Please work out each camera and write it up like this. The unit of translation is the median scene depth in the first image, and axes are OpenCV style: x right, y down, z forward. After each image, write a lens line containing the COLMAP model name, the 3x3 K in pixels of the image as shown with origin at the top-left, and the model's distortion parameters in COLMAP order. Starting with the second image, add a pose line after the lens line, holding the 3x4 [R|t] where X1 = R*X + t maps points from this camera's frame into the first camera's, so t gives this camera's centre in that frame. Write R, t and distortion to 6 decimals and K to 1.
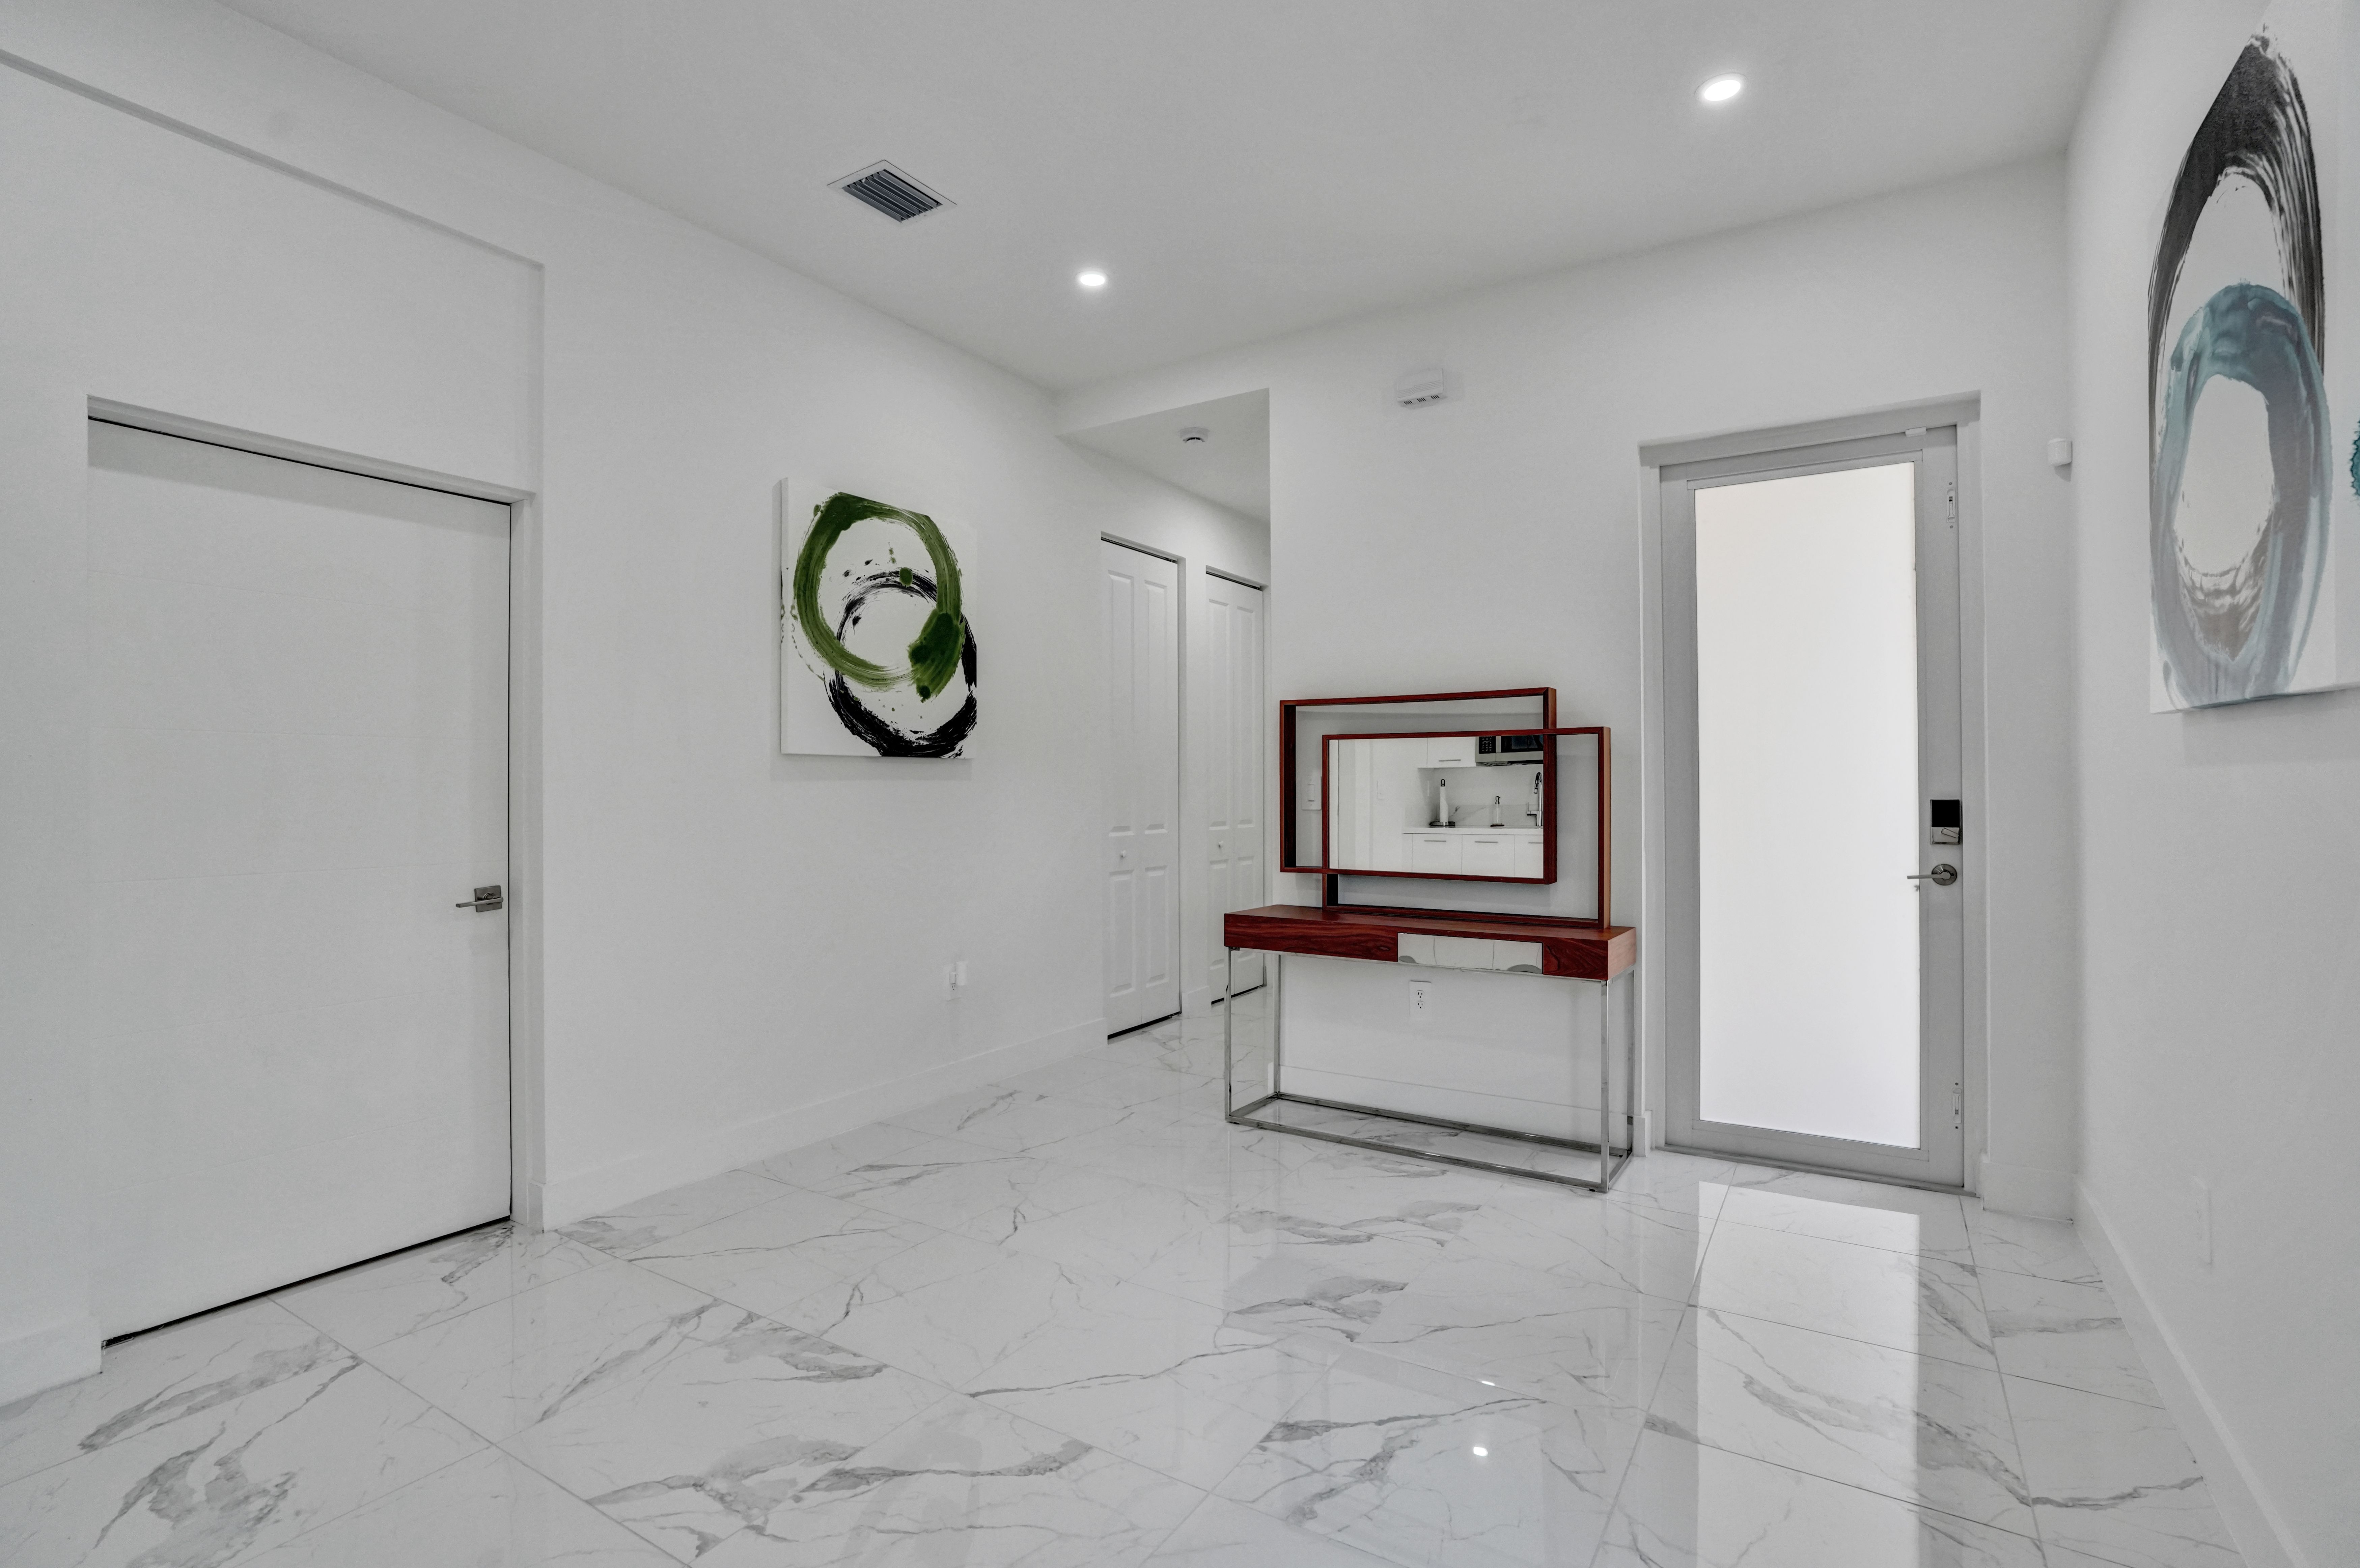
lens RADIAL K [[1104.9, 0, 1170.9], [0, 1104.9, 779.2], [0, 0, 1]] dist [-0.052611, 0.025550]
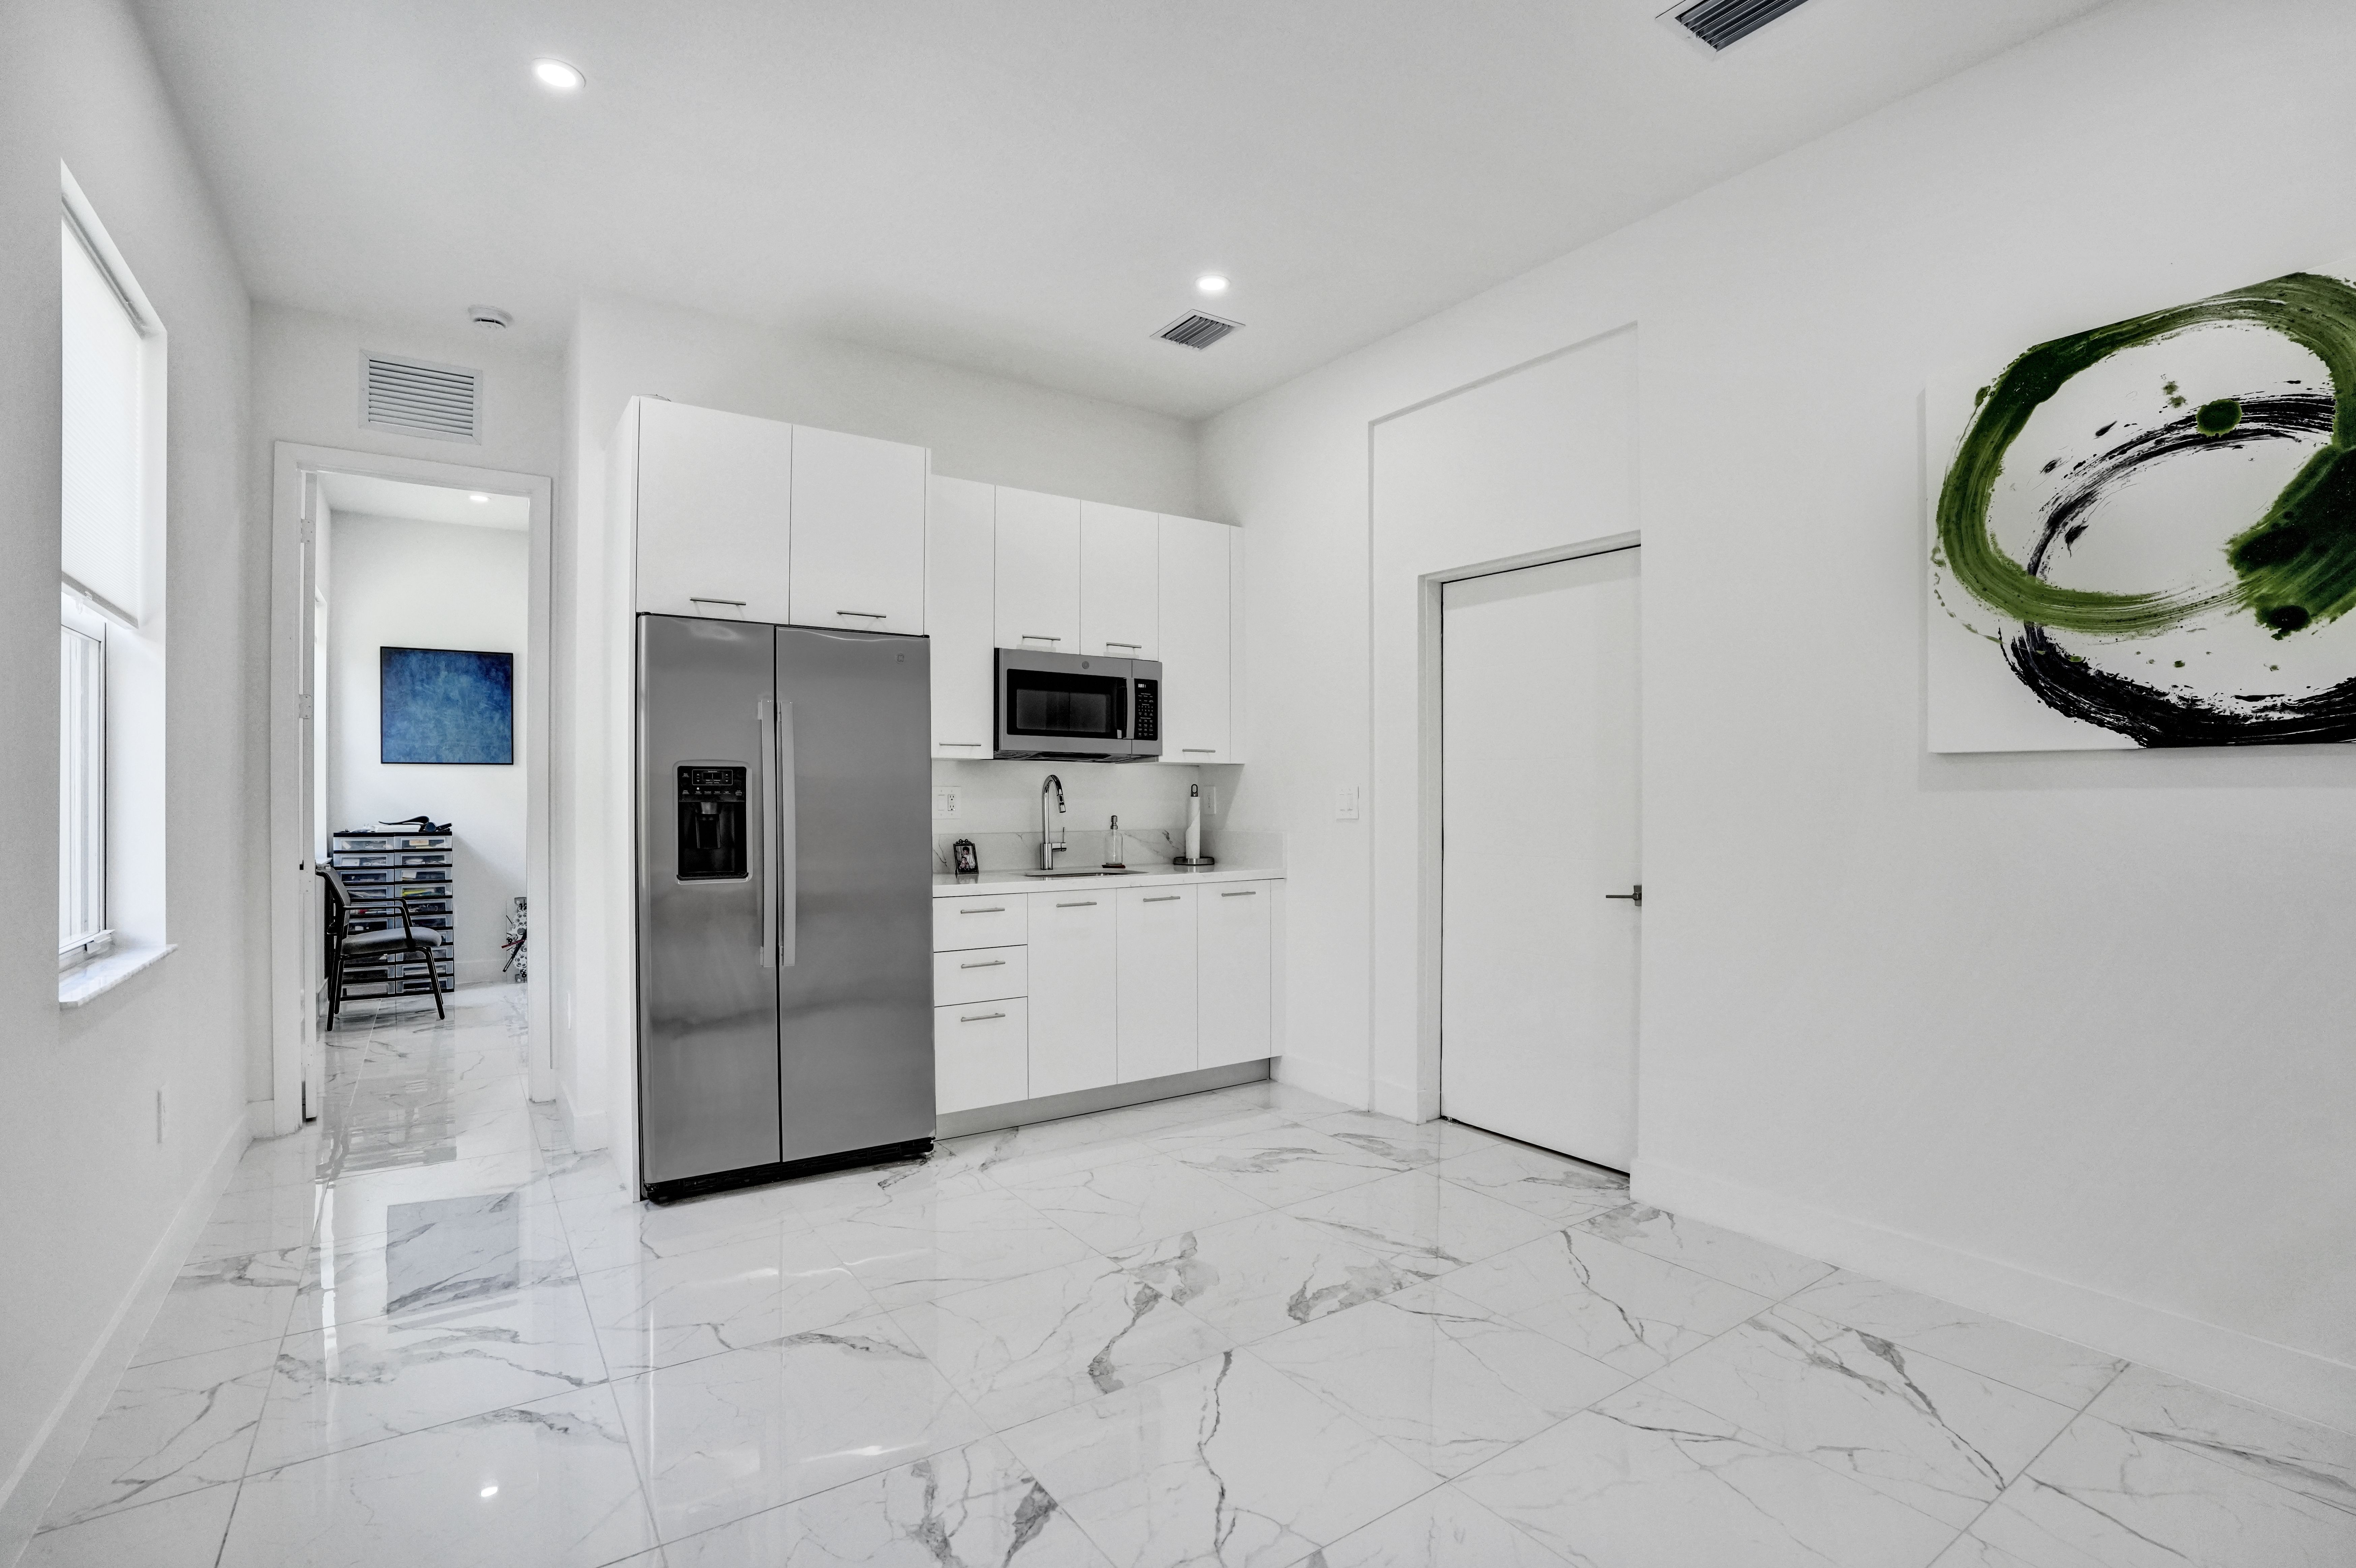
lens RADIAL K [[1090.7, 0, 1174.2], [0, 1090.7, 787.3], [0, 0, 1]] dist [-0.068132, 0.025183]
pose [[-0.386196, -0.000756, -0.922417, 0.498864], [0.008063, 0.999959, -0.004195, -0.001871], [0.922382, -0.009058, -0.386173, 0.815573]]
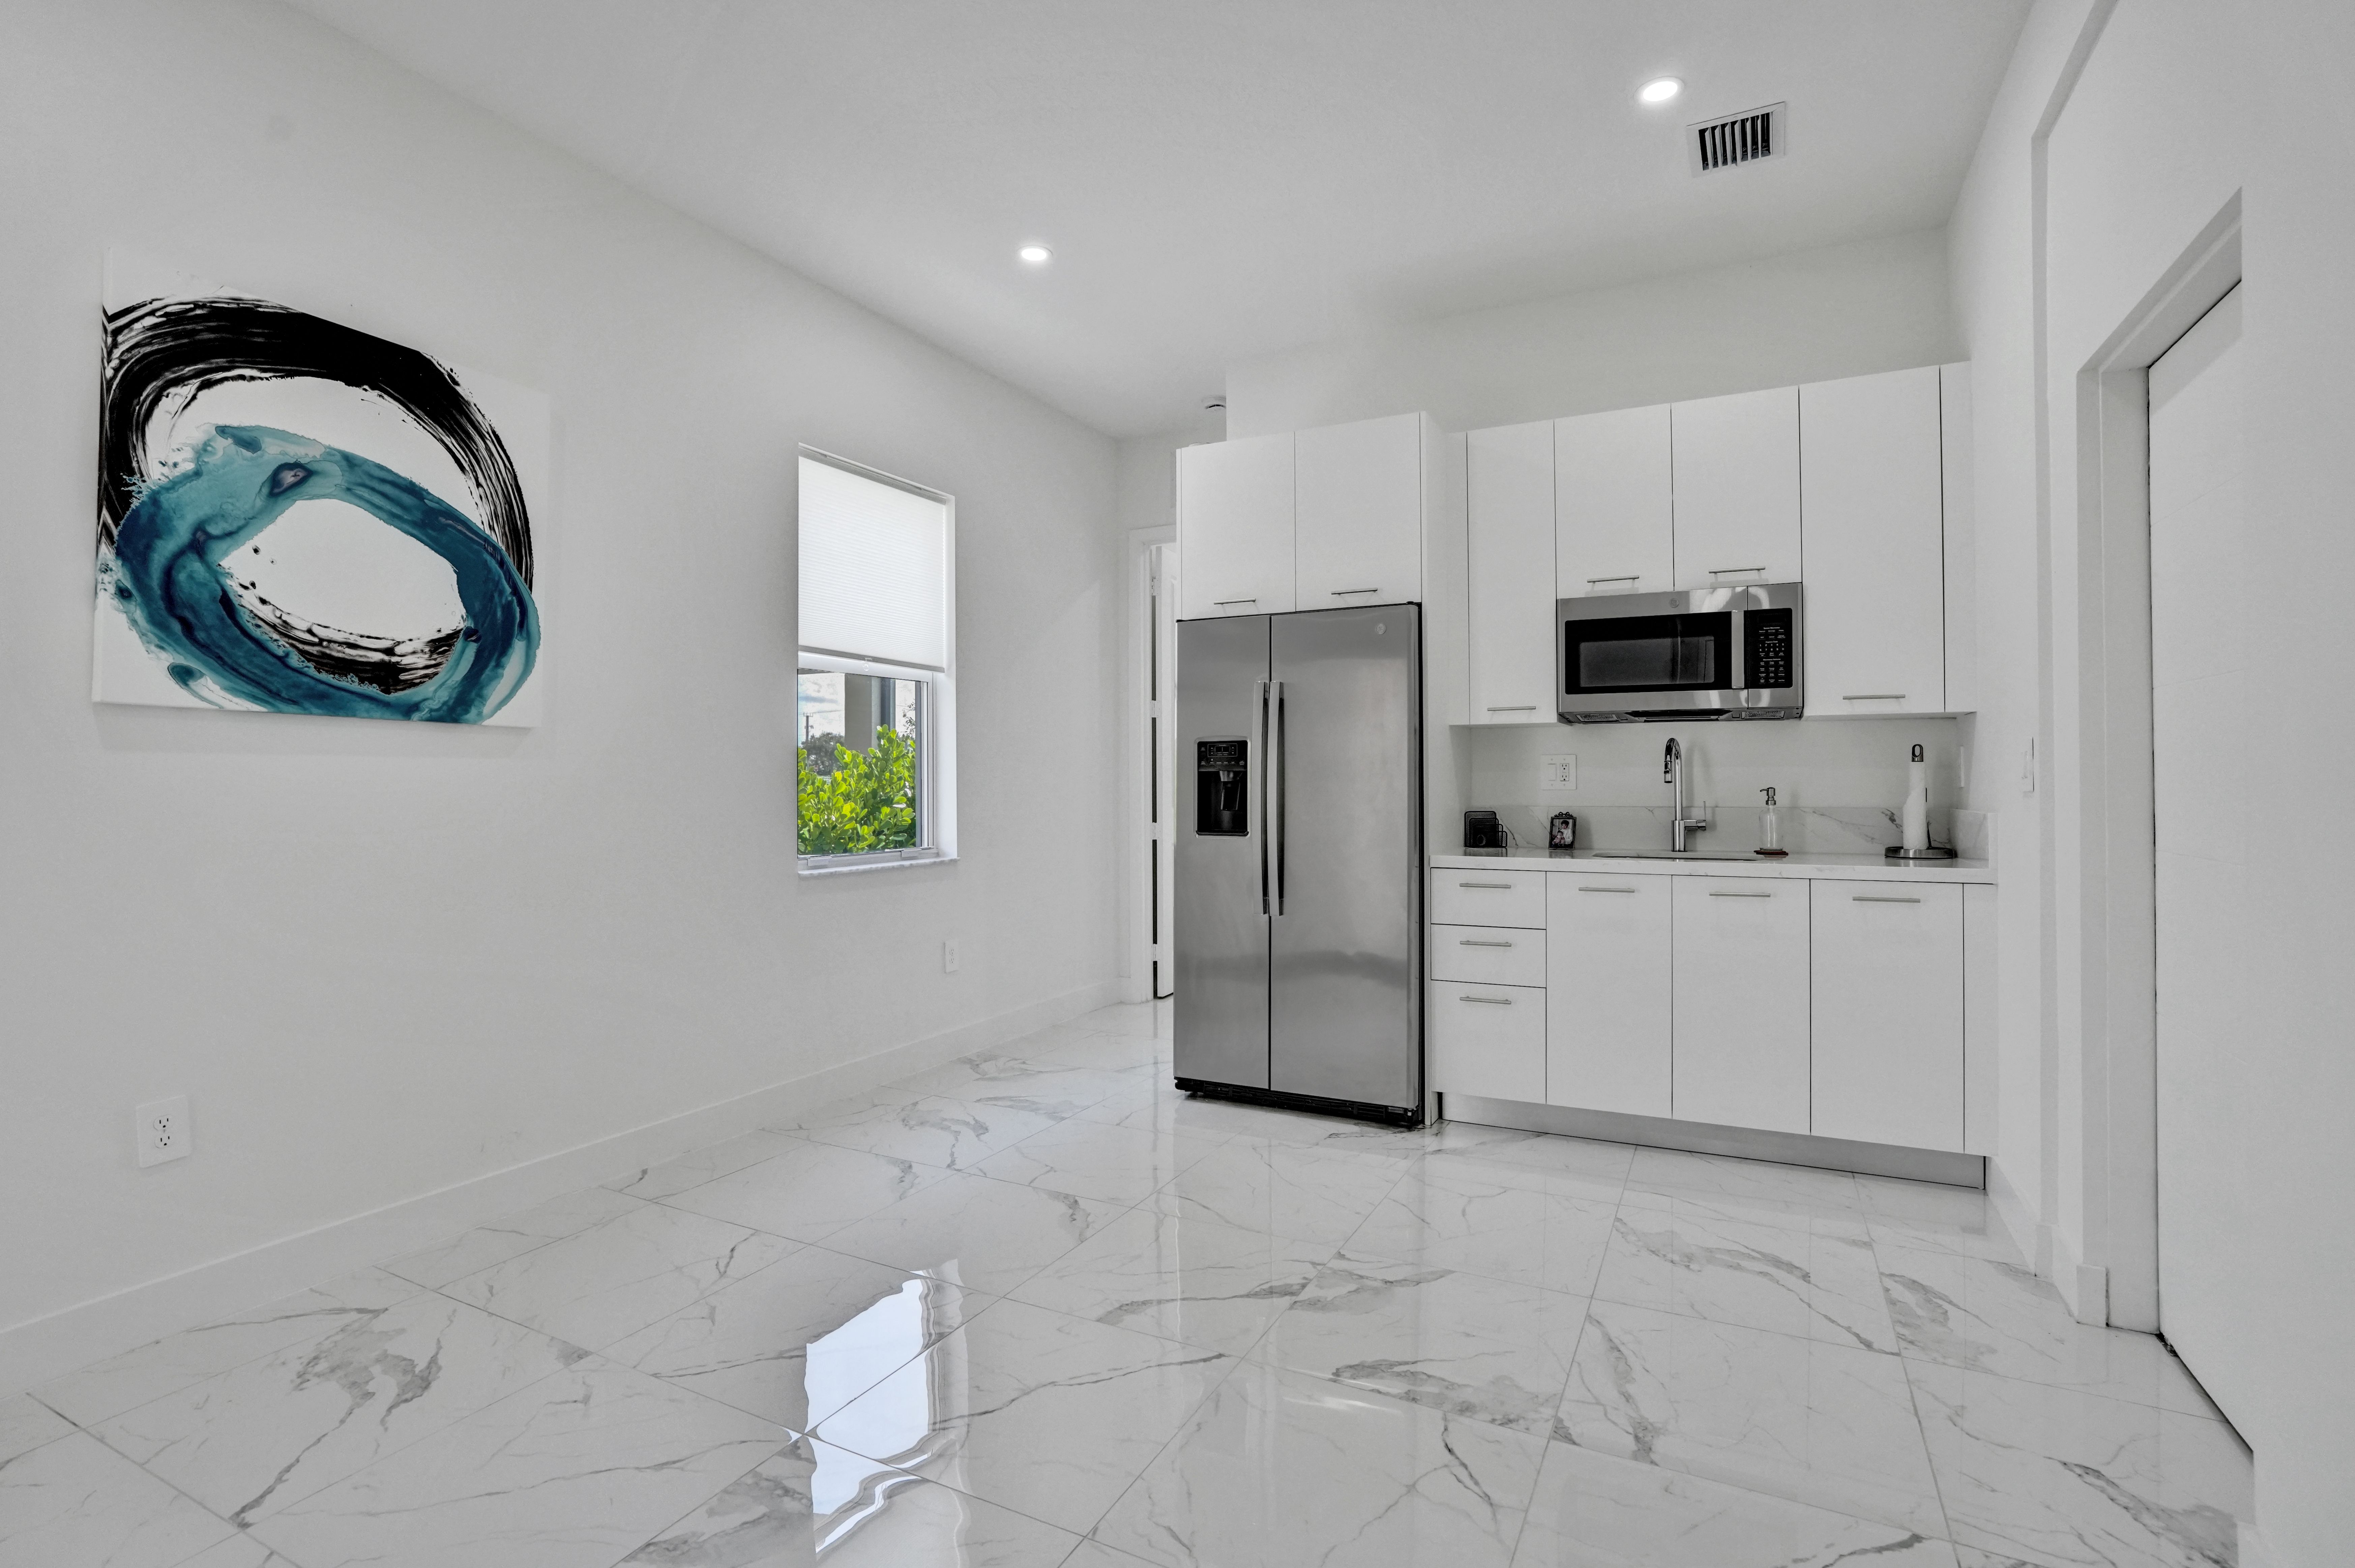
lens RADIAL K [[1107.3, 0, 1185.9], [0, 1107.3, 770.9], [0, 0, 1]] dist [-0.047845, 0.025929]
pose [[-0.995216, 0.009929, -0.097195, -0.032421], [0.011418, 0.999826, -0.014769, 0.019104], [0.097031, -0.015808, -0.995156, 1.202768]]
